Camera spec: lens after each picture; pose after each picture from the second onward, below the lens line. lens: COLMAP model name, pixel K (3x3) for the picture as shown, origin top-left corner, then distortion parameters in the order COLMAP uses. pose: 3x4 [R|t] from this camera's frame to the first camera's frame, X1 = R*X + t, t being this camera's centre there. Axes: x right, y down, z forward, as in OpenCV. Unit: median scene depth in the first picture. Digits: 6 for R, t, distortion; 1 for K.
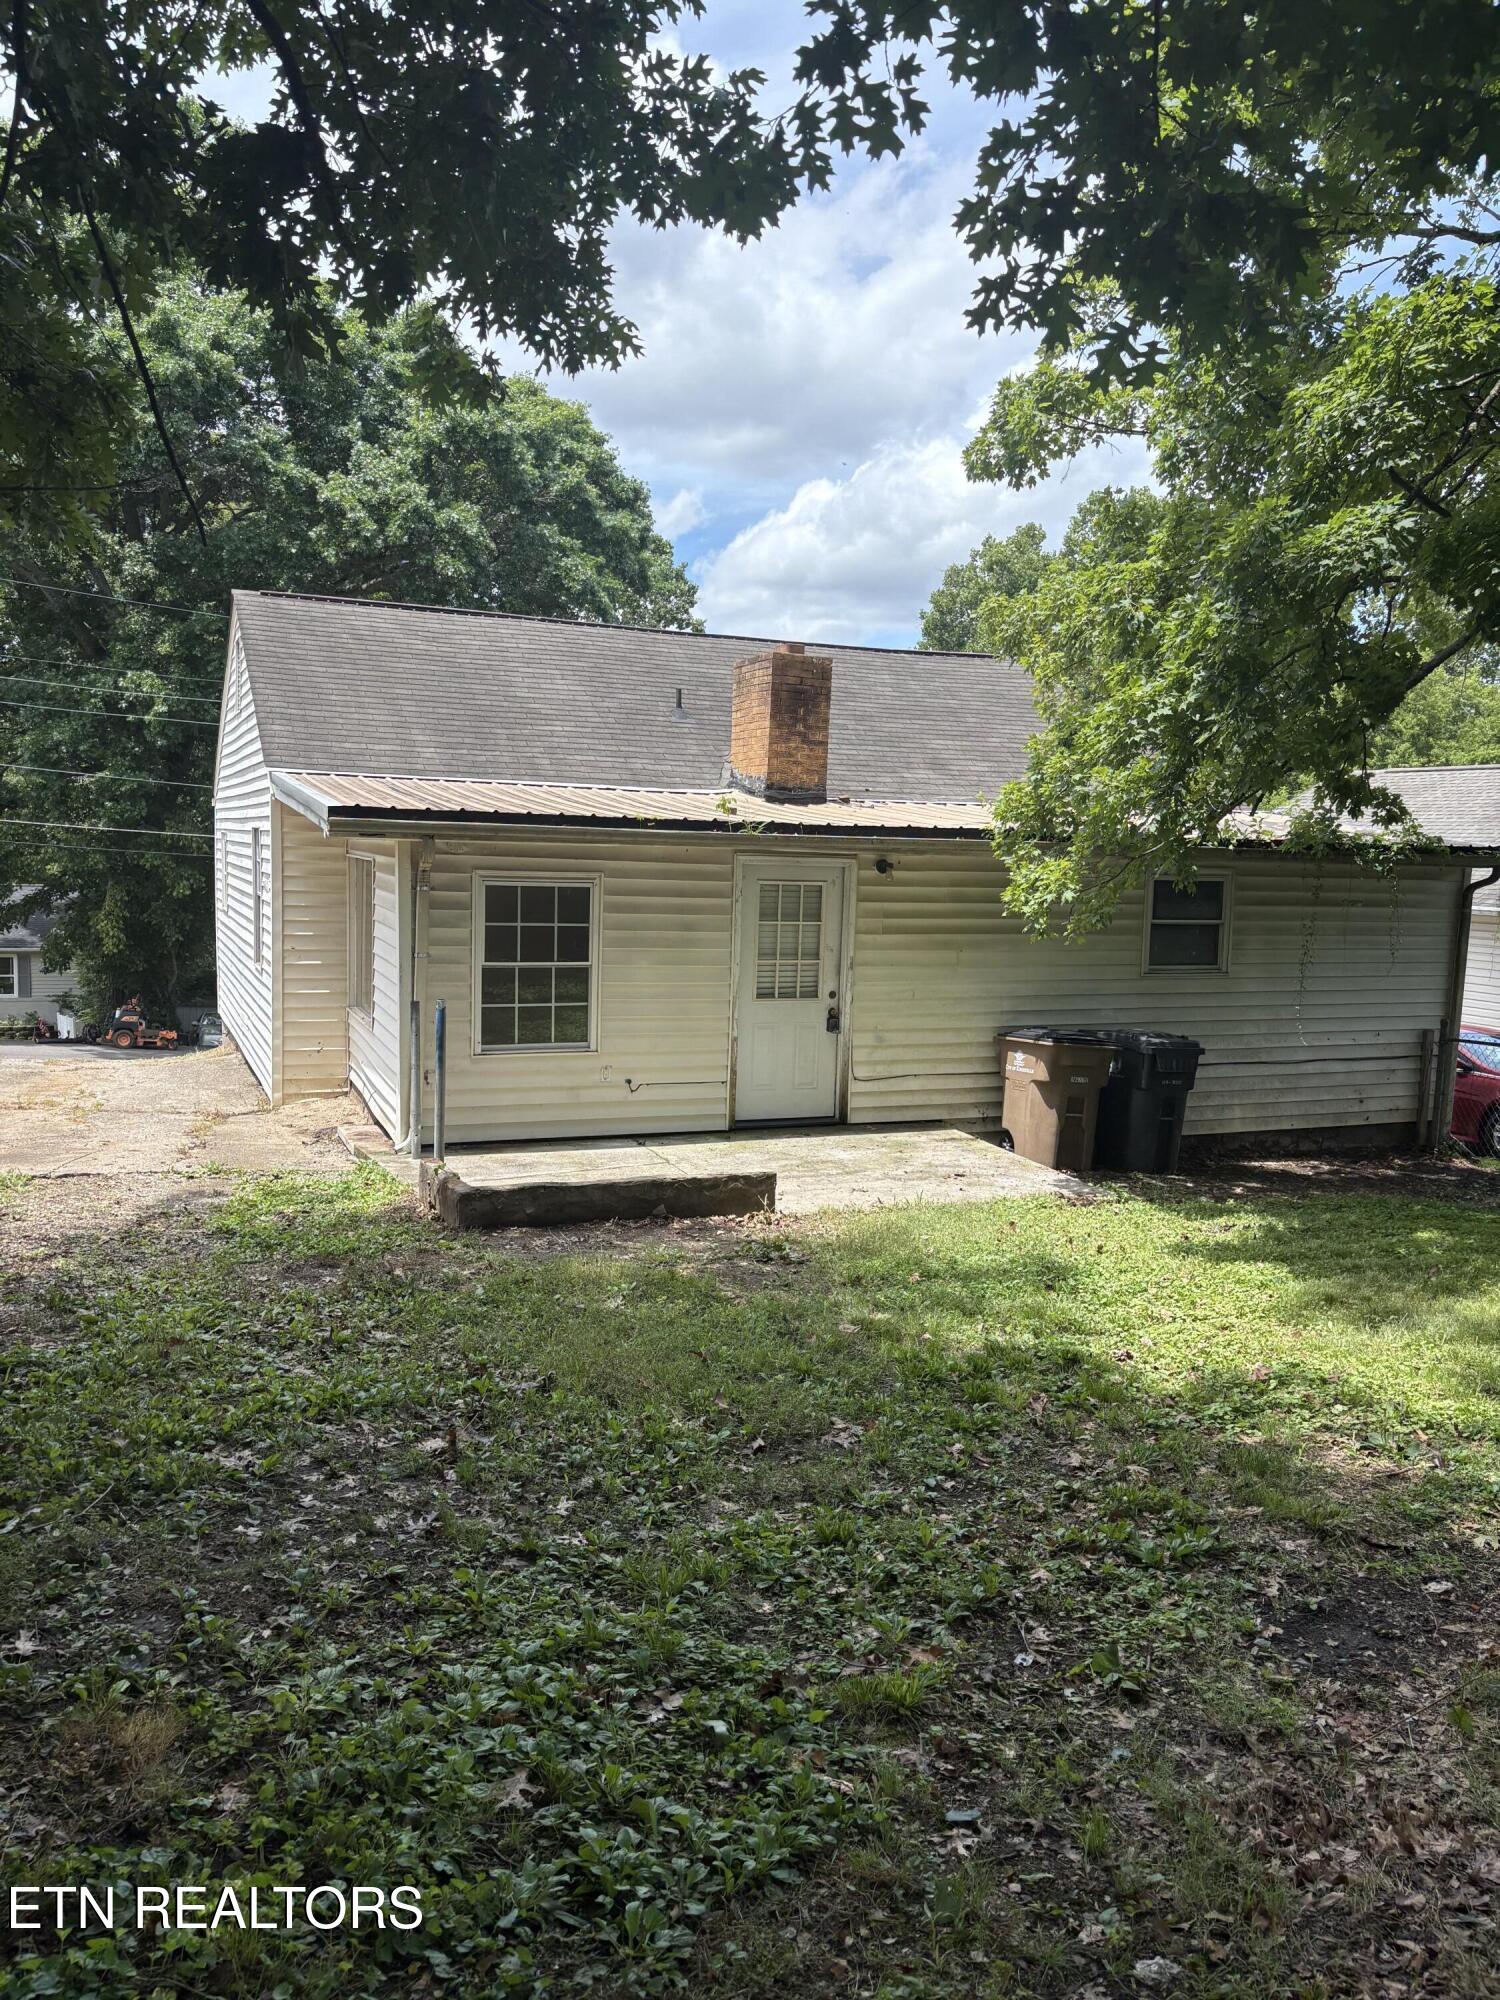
lens RADIAL K [[1511.5, 0, 760.3], [0, 1511.5, 994.4], [0, 0, 1]] dist [0.038119, -0.021020]
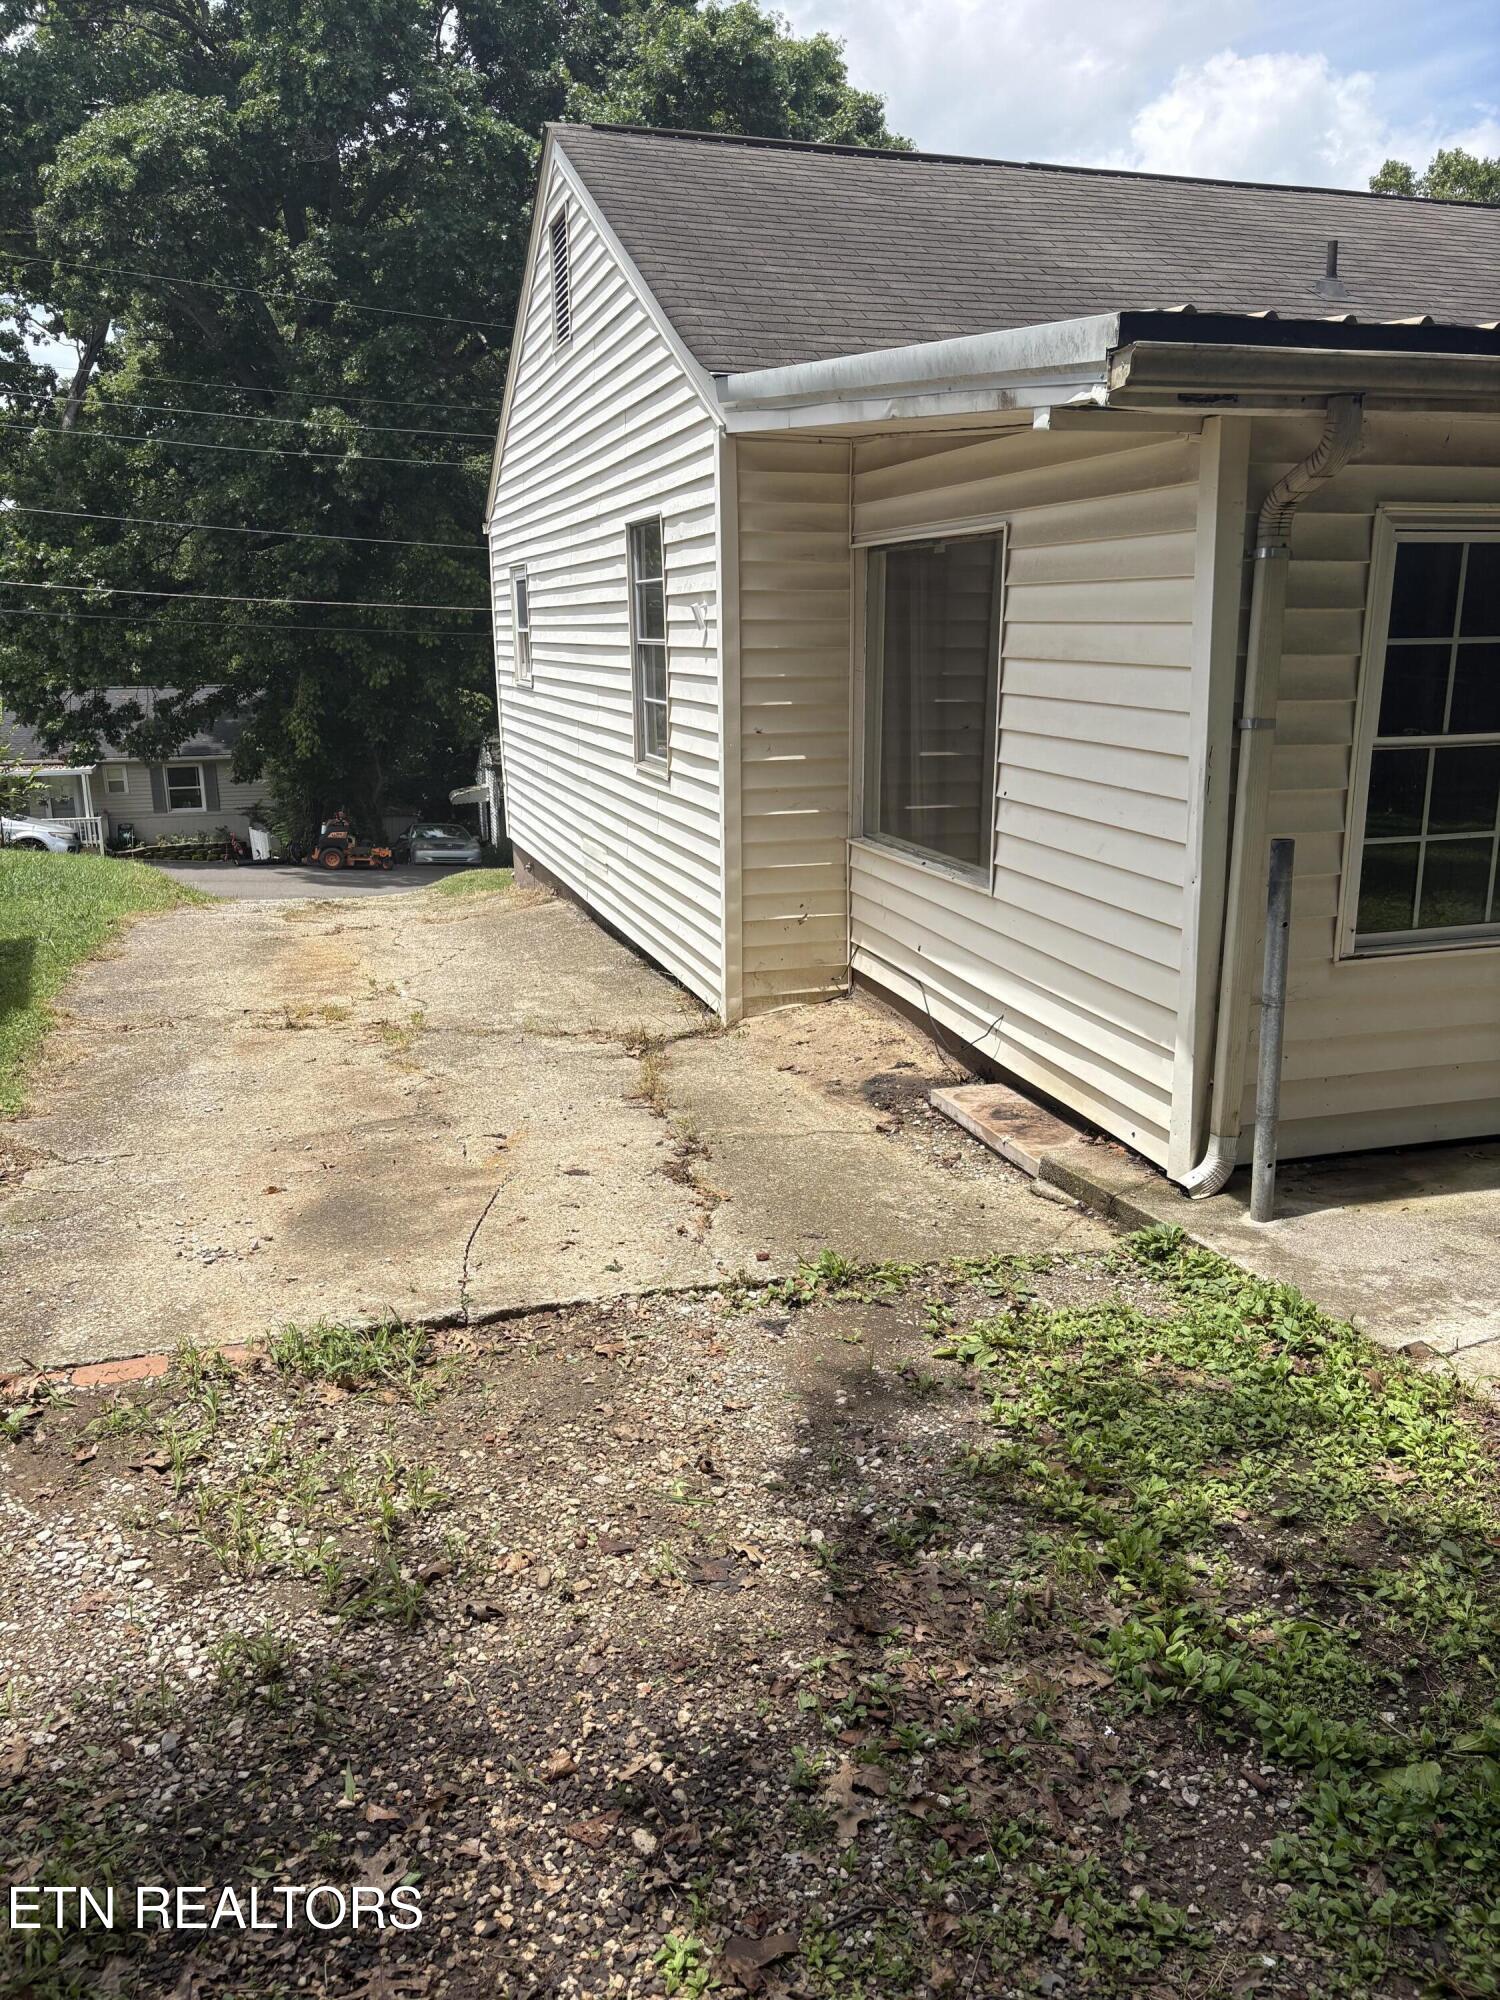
lens RADIAL K [[1511.5, 0, 748.2], [0, 1511.5, 1000.4], [0, 0, 1]] dist [0.038119, -0.021020]
pose [[0.994028, -0.011324, -0.108537, -0.274898], [0.026324, 0.990112, 0.137787, -0.010440], [0.105903, -0.139822, 0.984497, 0.496966]]
